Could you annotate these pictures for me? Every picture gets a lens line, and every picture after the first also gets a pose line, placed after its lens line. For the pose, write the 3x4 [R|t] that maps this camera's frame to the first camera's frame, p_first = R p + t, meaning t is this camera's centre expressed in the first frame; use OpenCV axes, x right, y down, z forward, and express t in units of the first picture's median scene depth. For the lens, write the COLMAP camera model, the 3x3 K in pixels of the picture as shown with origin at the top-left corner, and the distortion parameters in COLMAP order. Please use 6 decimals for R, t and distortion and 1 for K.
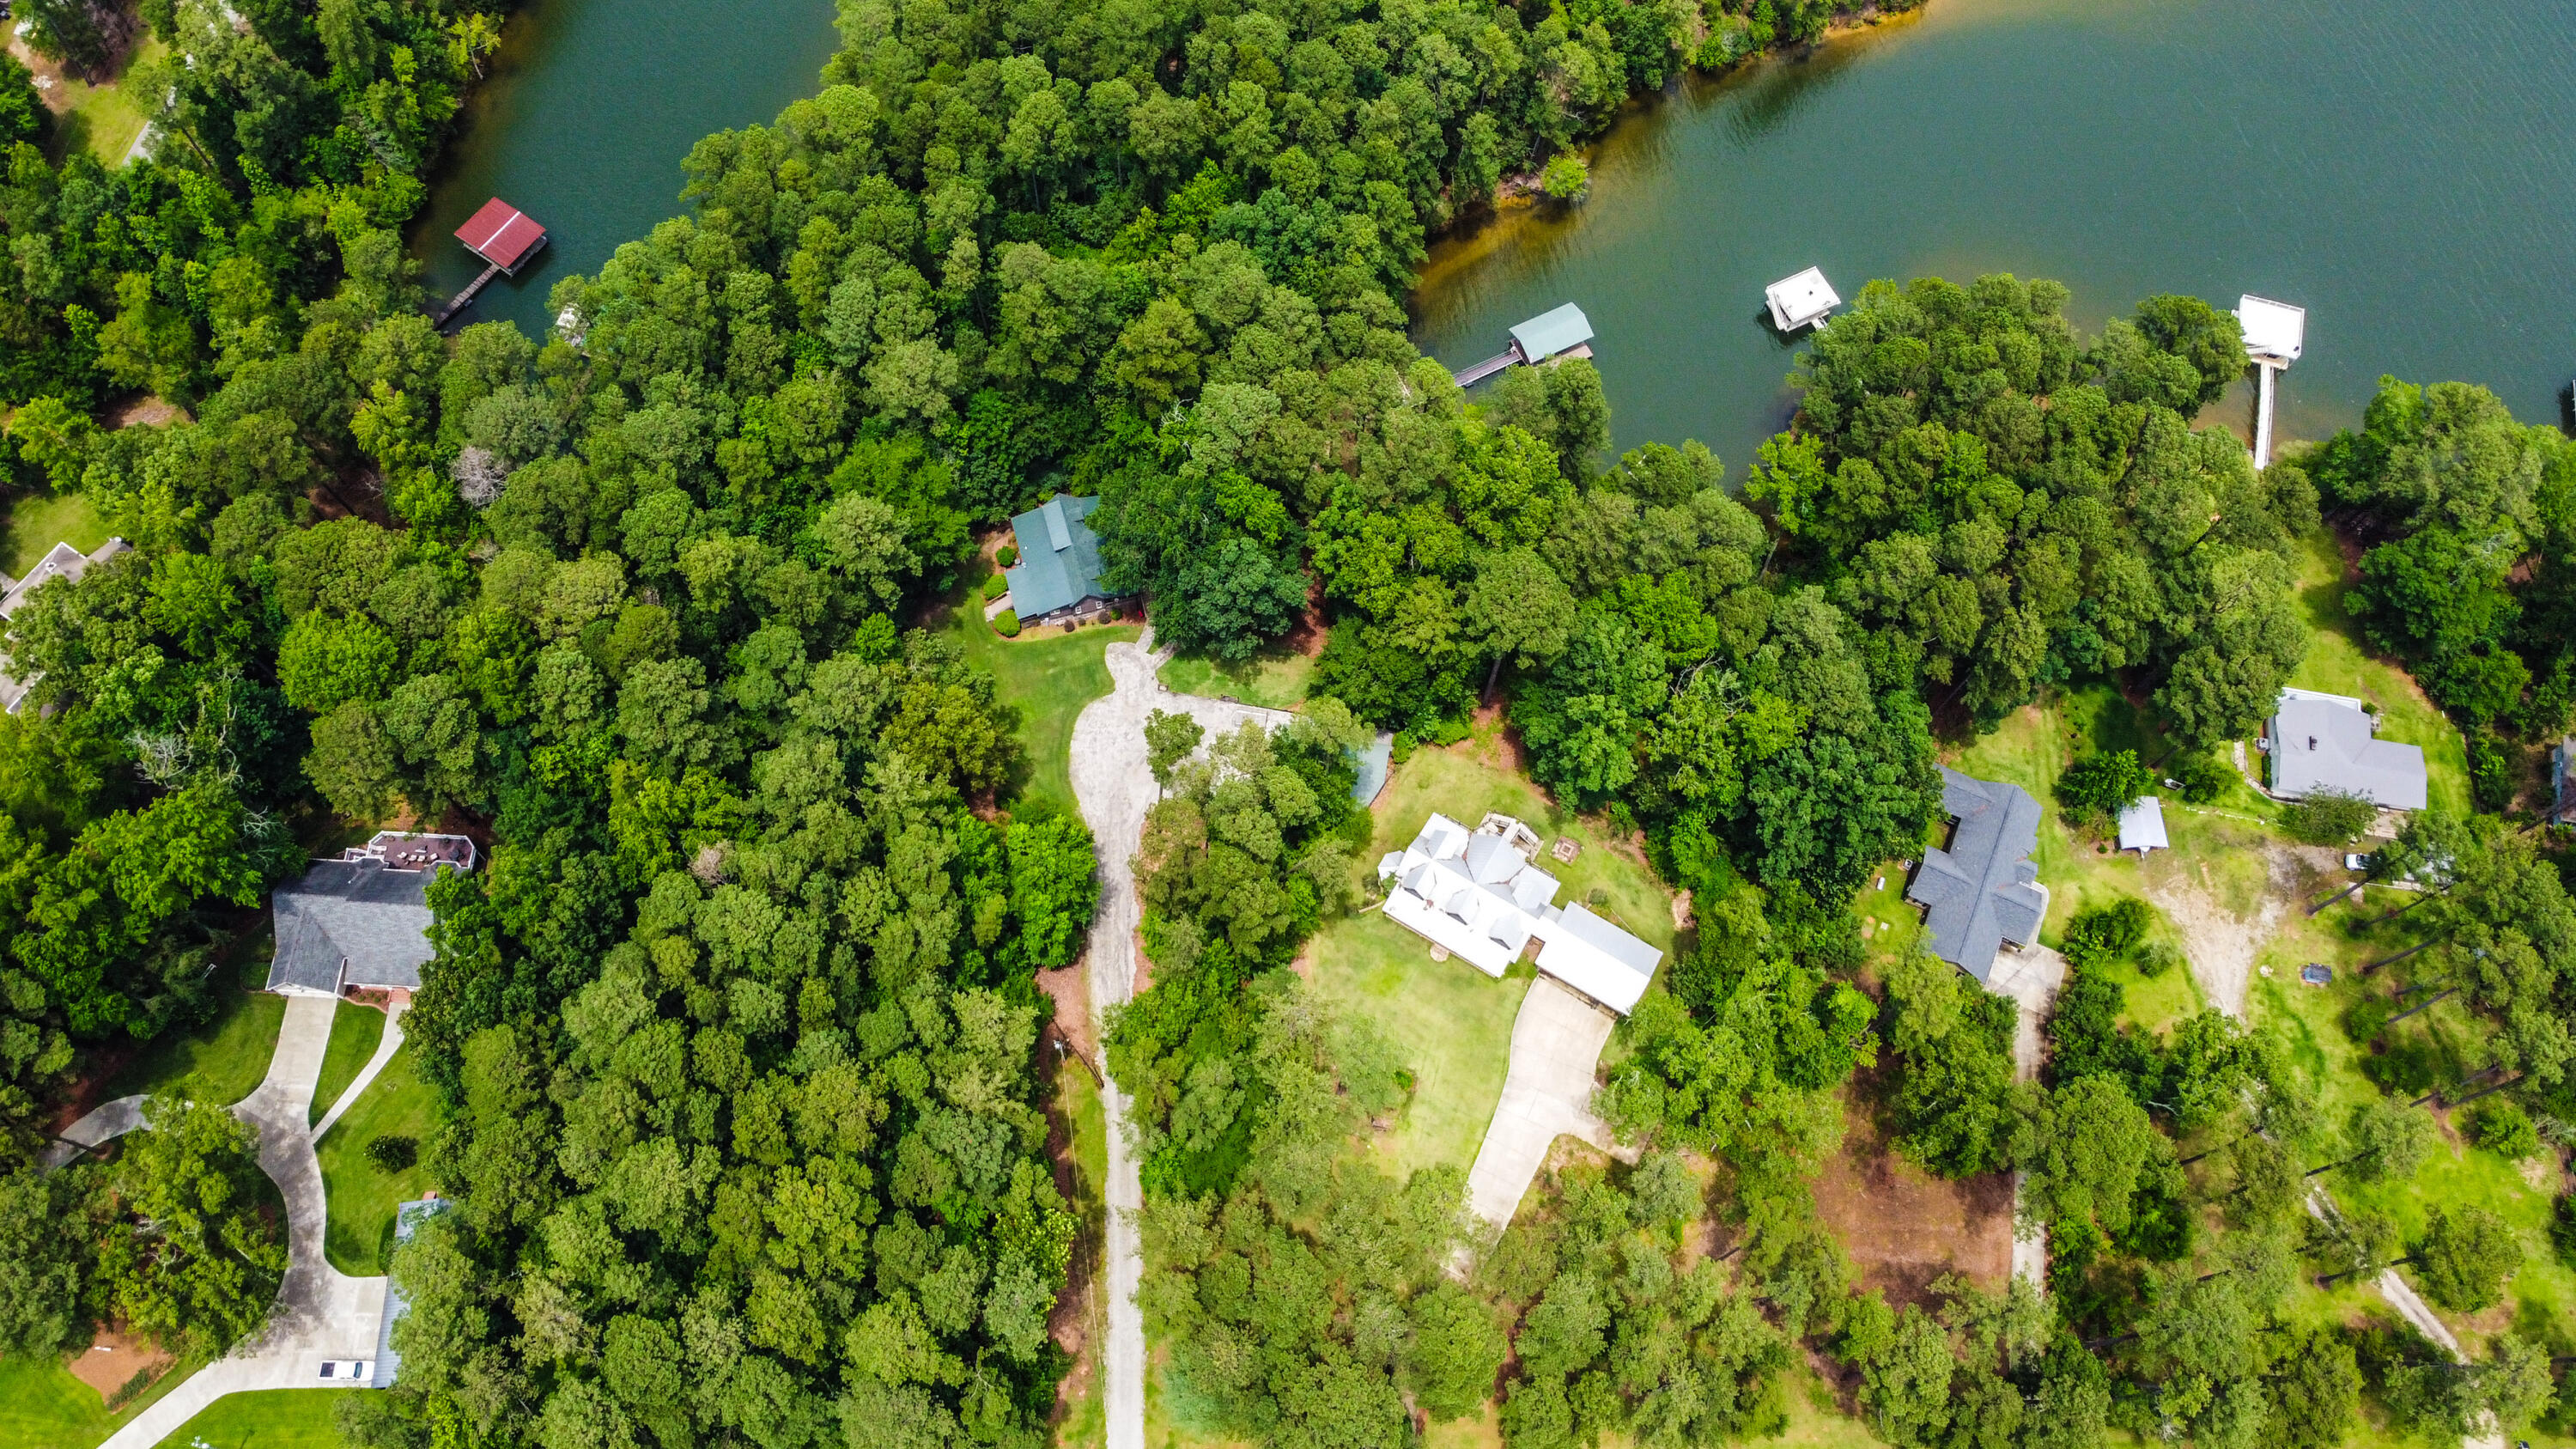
lens RADIAL K [[1955.5, 0, 1287.8], [0, 1955.5, 733.3], [0, 0, 1]] dist [-0.003433, 0.003682]
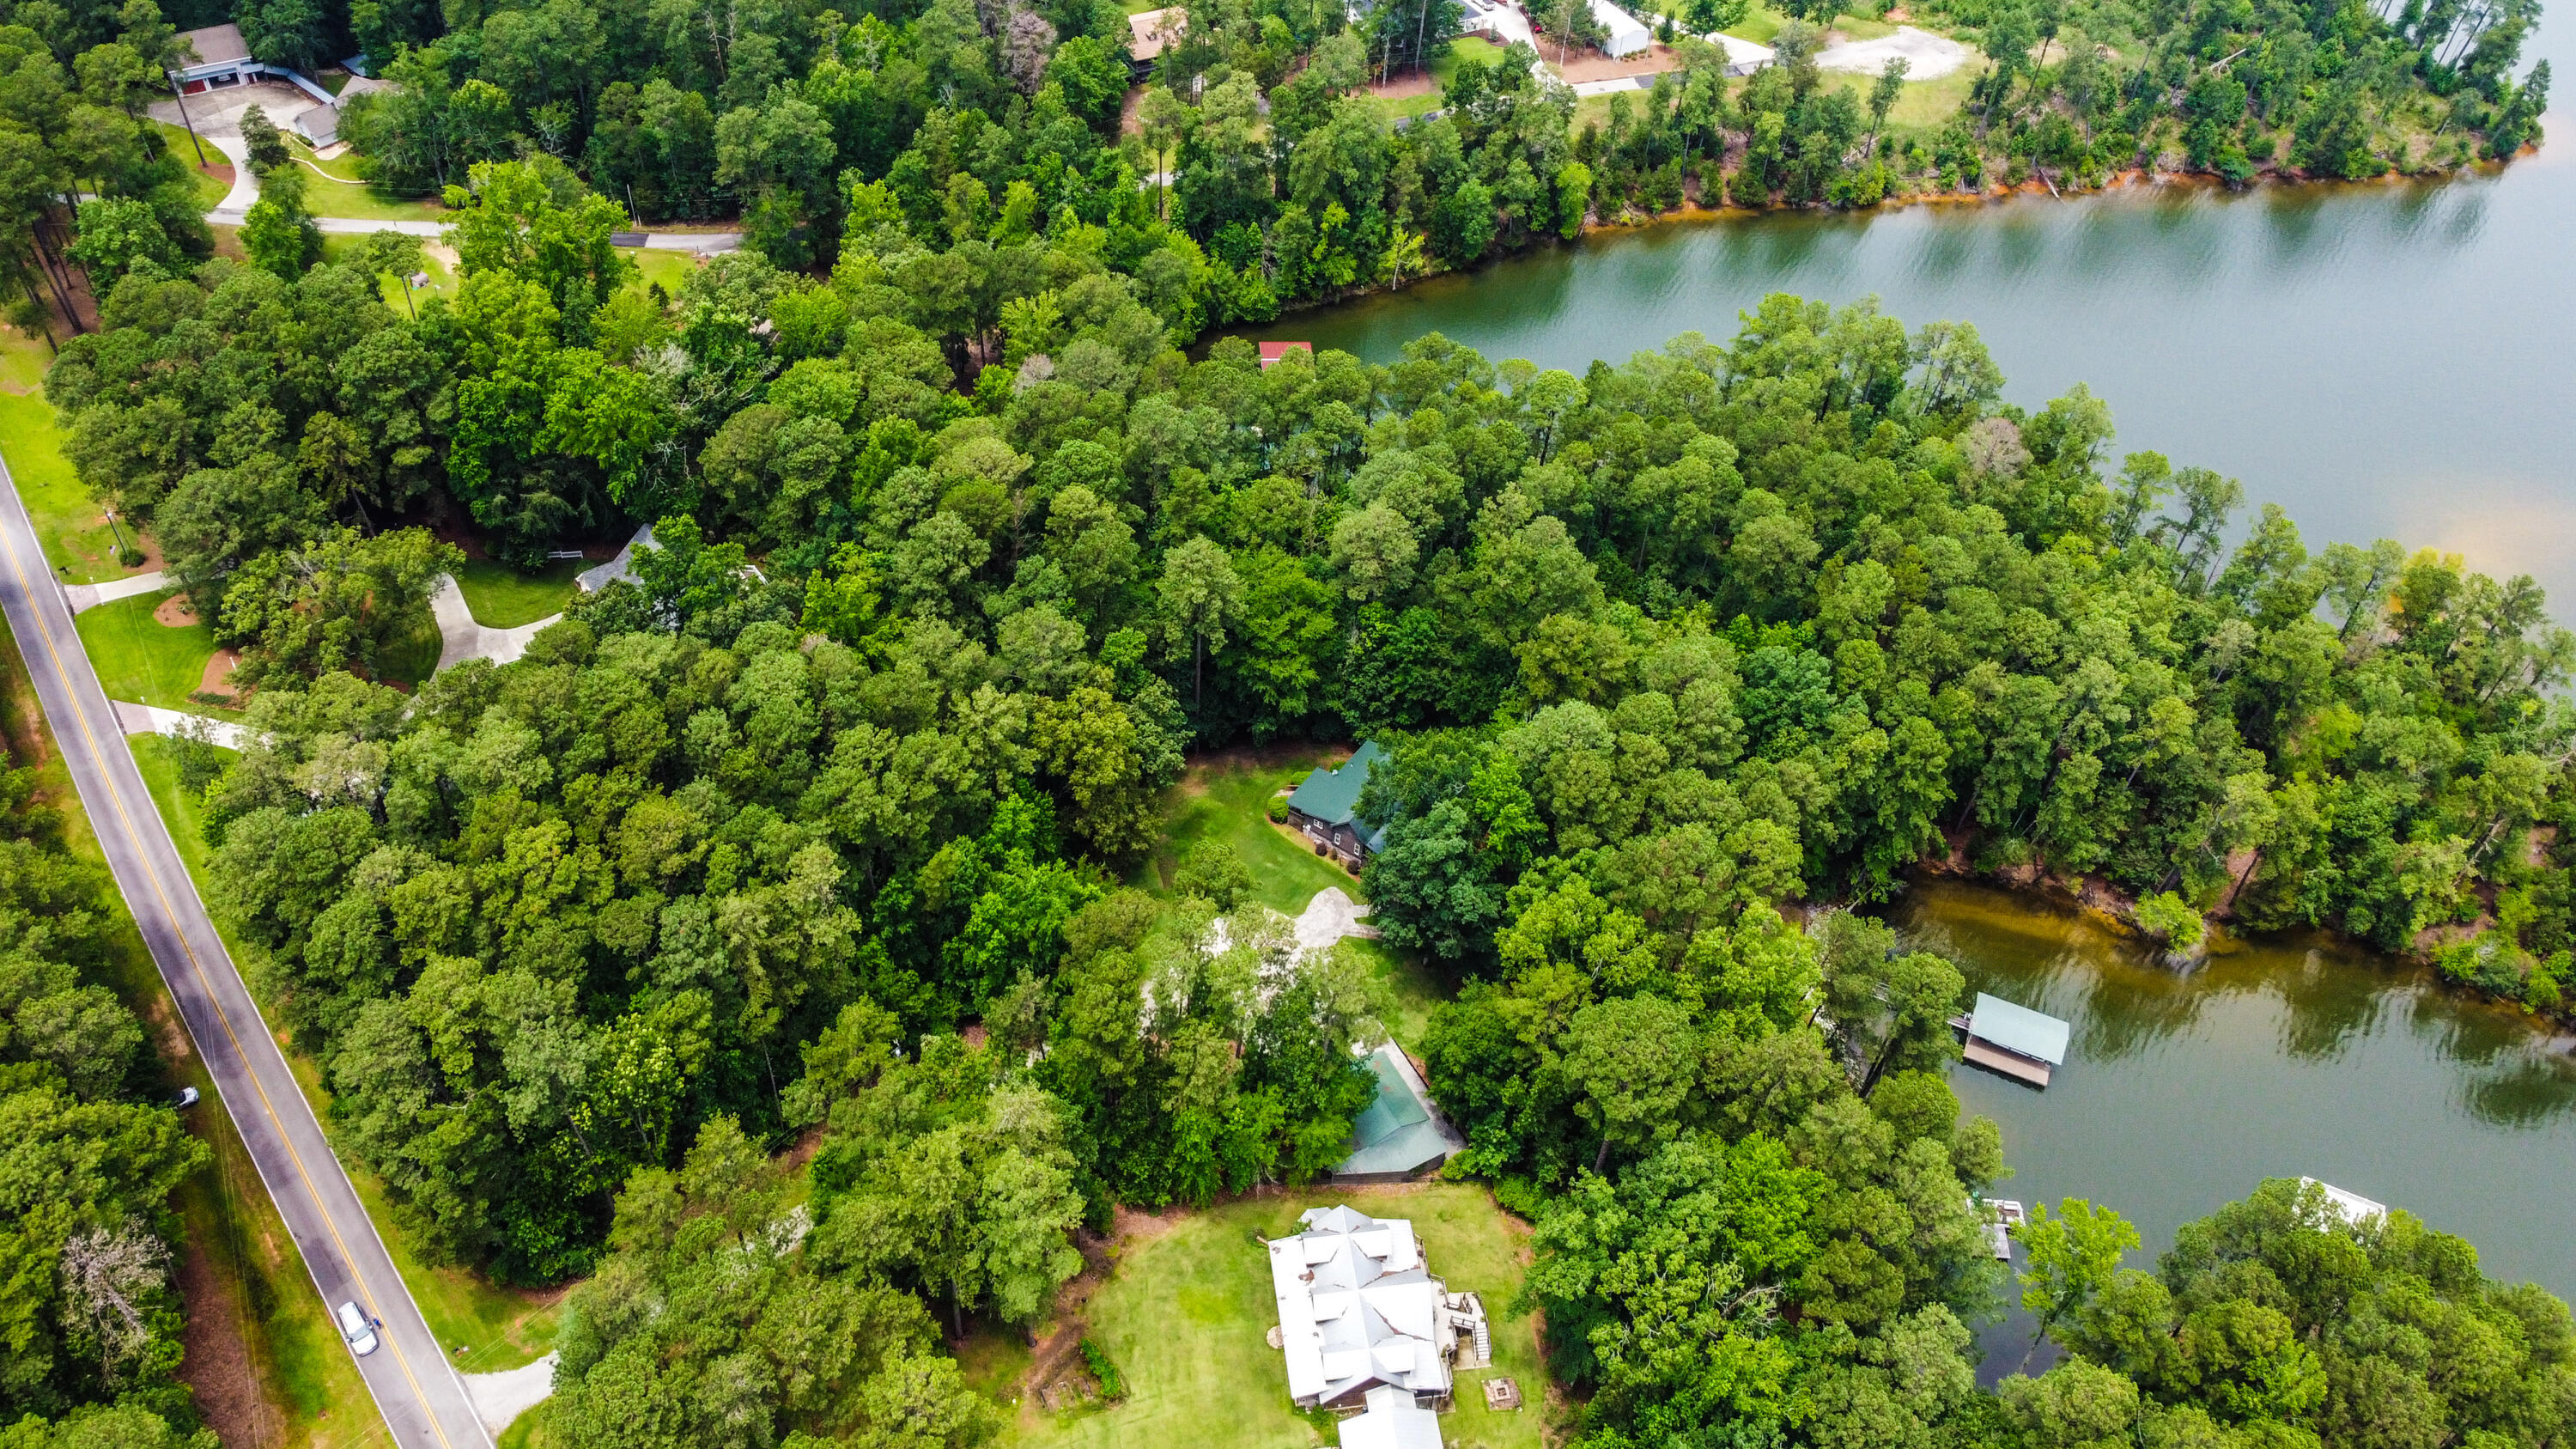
lens RADIAL K [[1955.5, 0, 1284.0], [0, 1955.5, 737.2], [0, 0, 1]] dist [-0.003433, 0.003682]
pose [[0.631948, 0.558441, -0.537387, 0.375707], [-0.723800, 0.673139, -0.151650, 0.068317], [0.277049, 0.484795, 0.829589, 0.228871]]
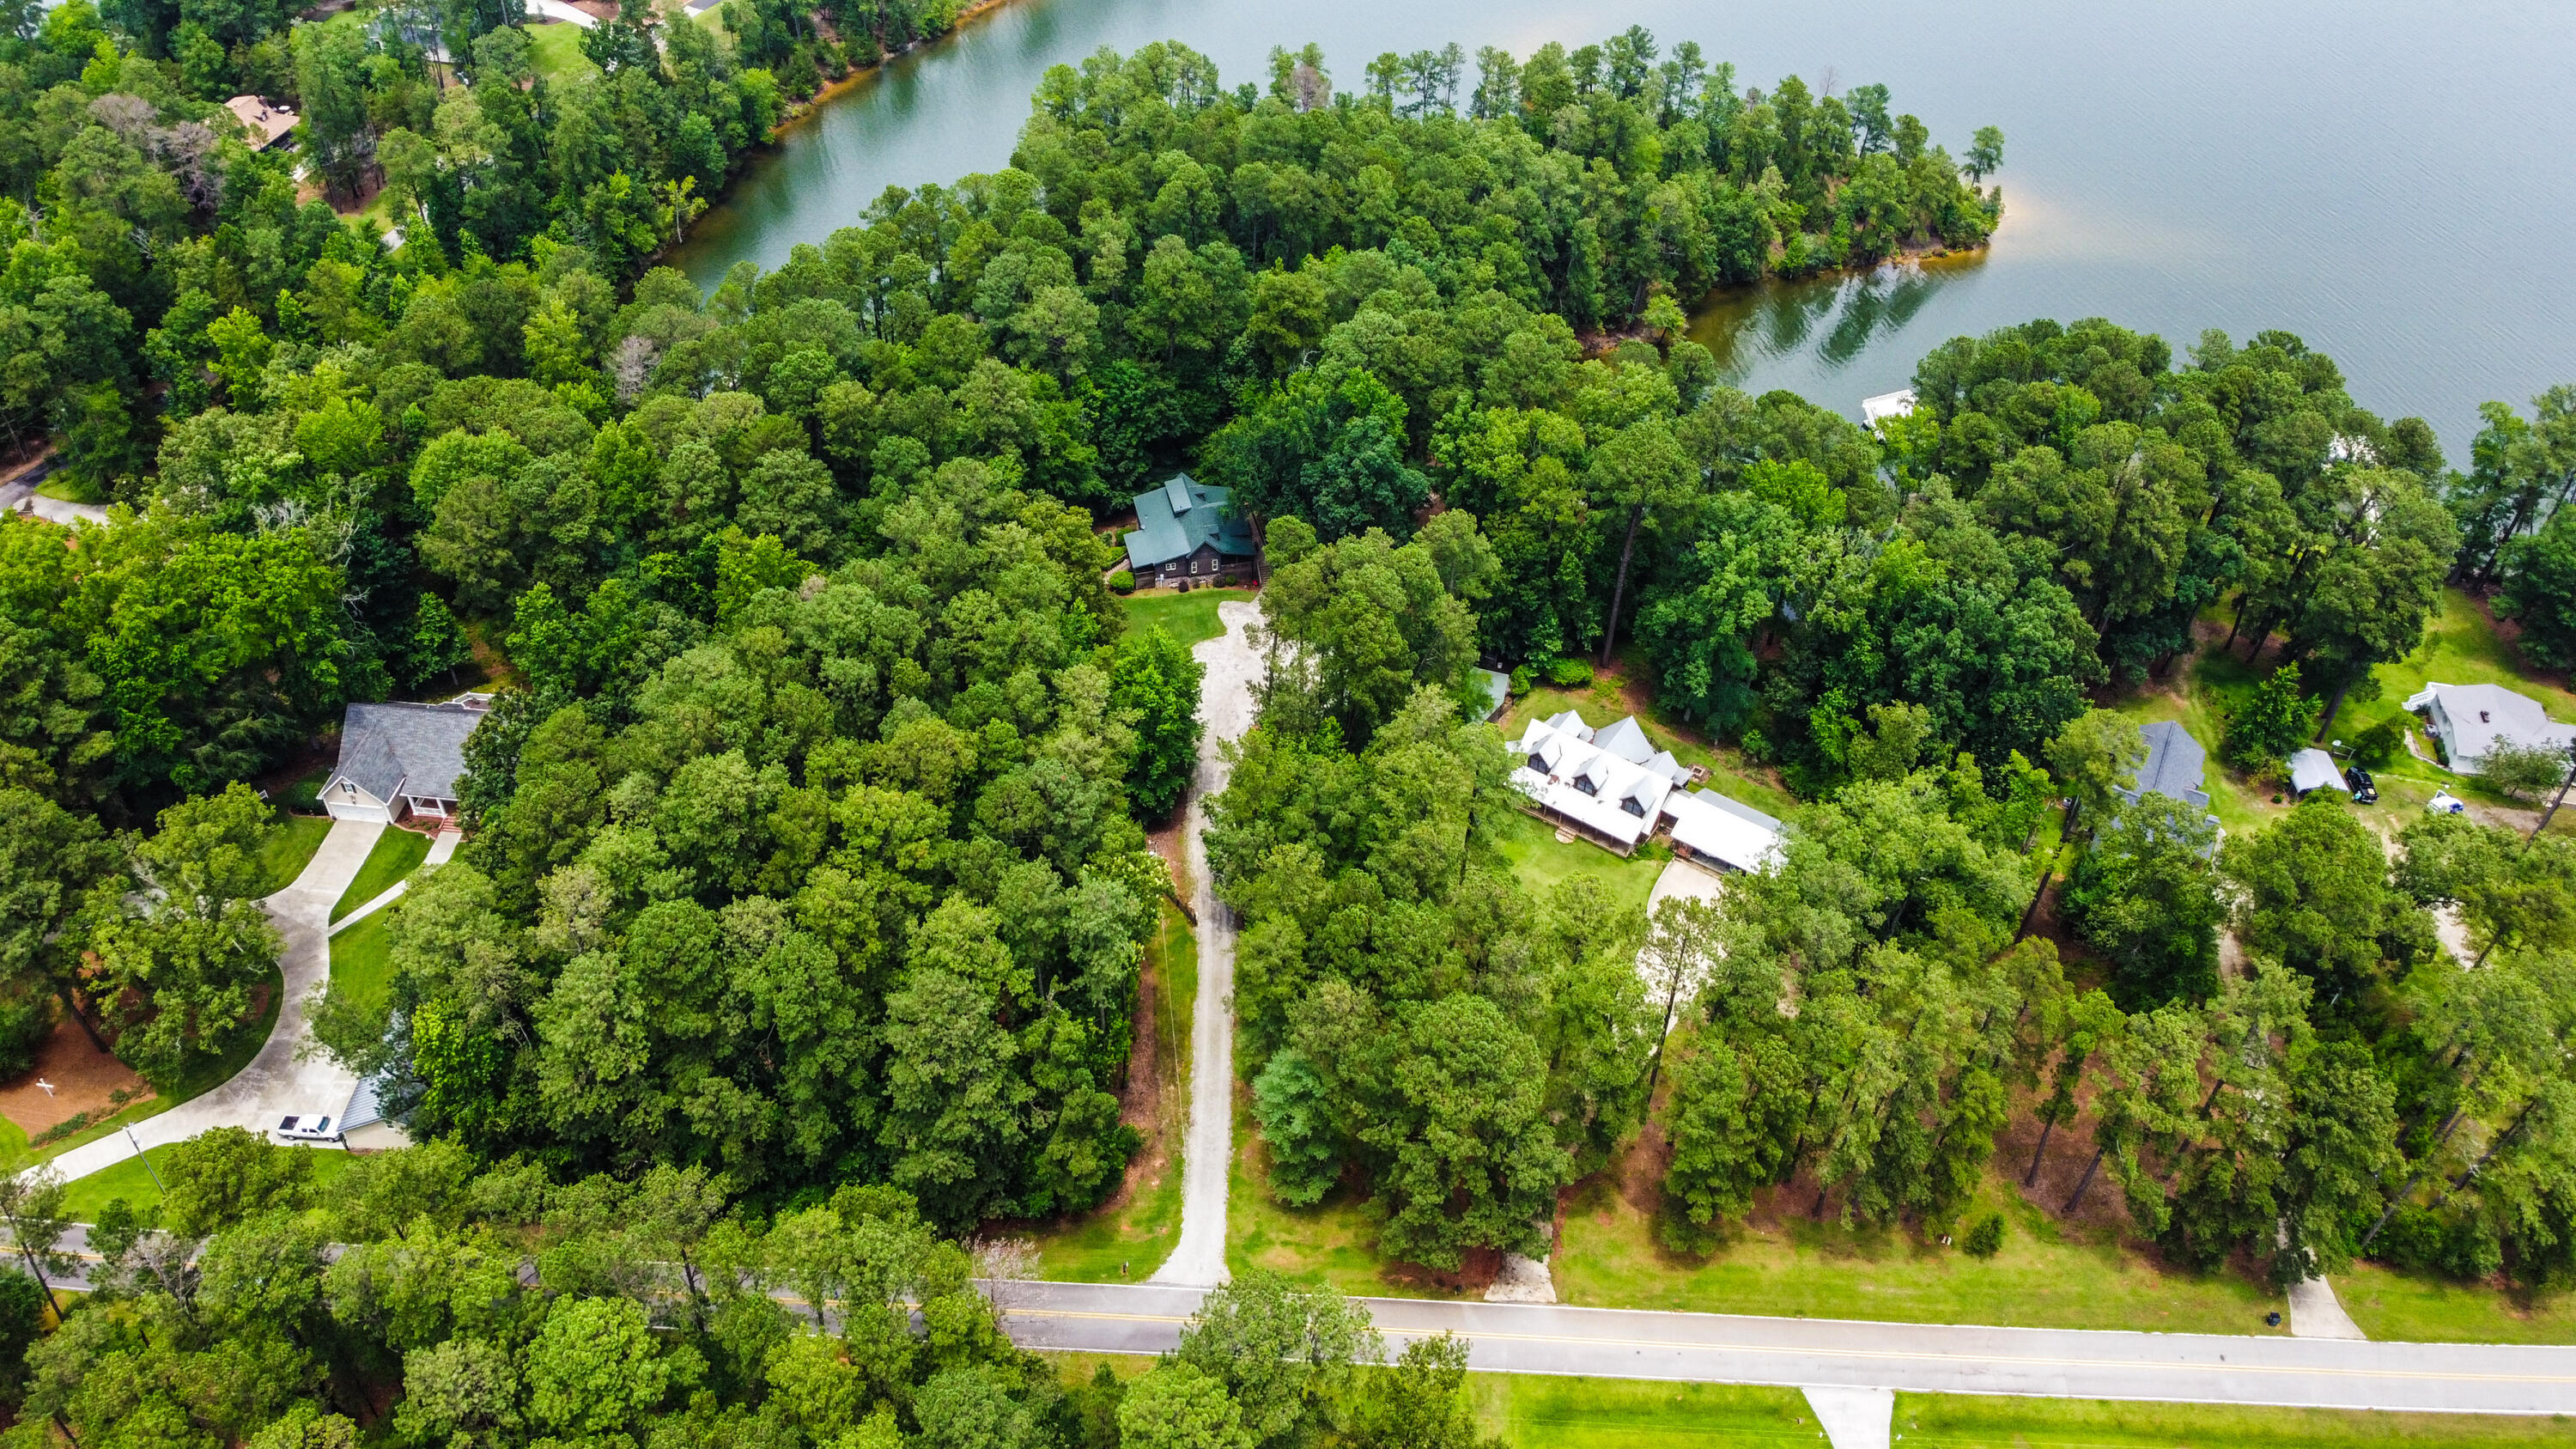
lens RADIAL K [[1955.5, 0, 1286.9], [0, 1955.5, 724.5], [0, 0, 1]] dist [-0.003433, 0.003682]
pose [[0.998681, 0.033686, -0.038753, -0.020194], [-0.046613, 0.911297, -0.409103, 0.456559], [0.021534, 0.410370, 0.911665, 0.134790]]
